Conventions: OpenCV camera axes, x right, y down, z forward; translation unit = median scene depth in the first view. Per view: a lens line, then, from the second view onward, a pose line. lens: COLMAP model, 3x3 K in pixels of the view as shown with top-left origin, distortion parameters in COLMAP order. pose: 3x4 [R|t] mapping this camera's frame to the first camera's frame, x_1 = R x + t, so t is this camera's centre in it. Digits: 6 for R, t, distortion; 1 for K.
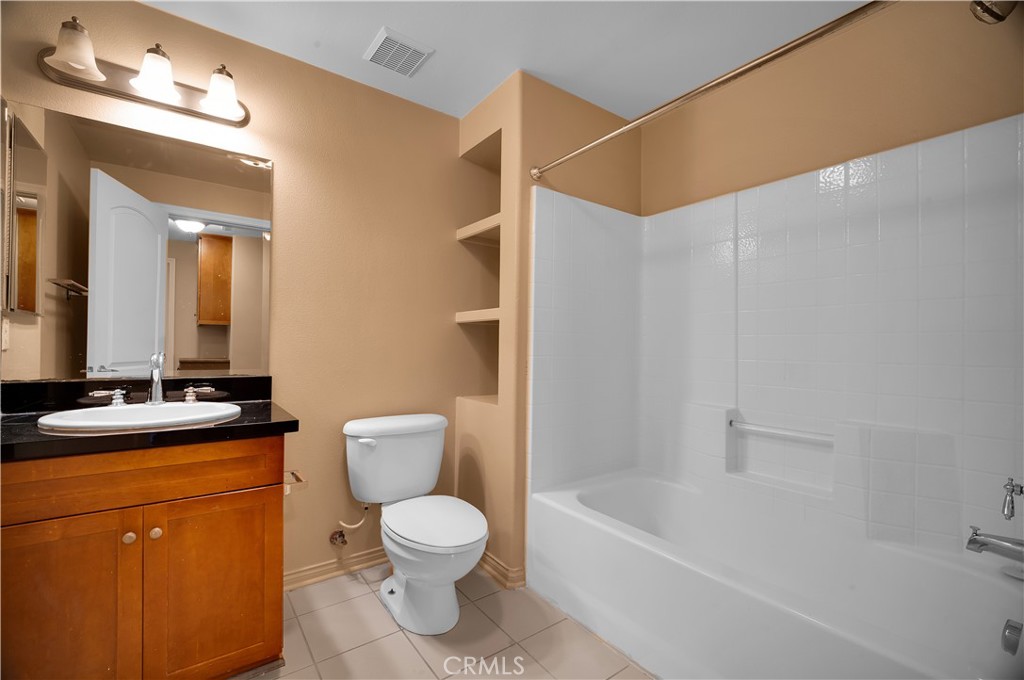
lens RADIAL K [[436.2, 0, 520.3], [0, 436.2, 345.8], [0, 0, 1]] dist [0.002164, -0.000054]
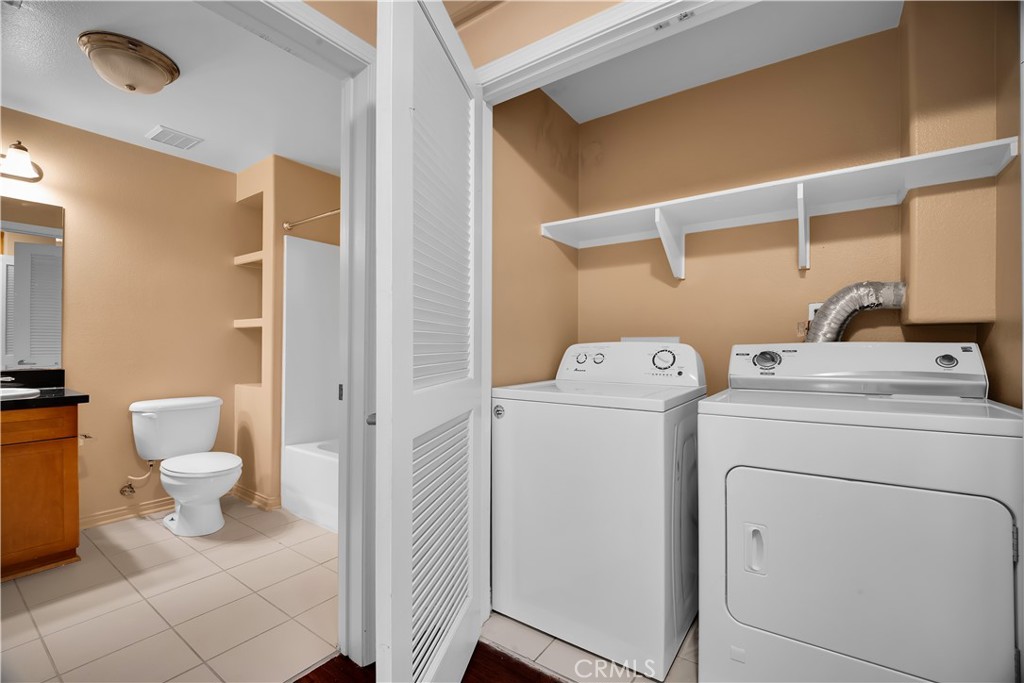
lens RADIAL K [[431.0, 0, 516.5], [0, 431.0, 343.2], [0, 0, 1]] dist [-0.043834, 0.011452]
pose [[0.946700, -0.010940, 0.321930, 0.319442], [0.011424, 0.999935, 0.000383, 0.002254], [-0.321913, 0.003315, 0.946763, -0.624075]]
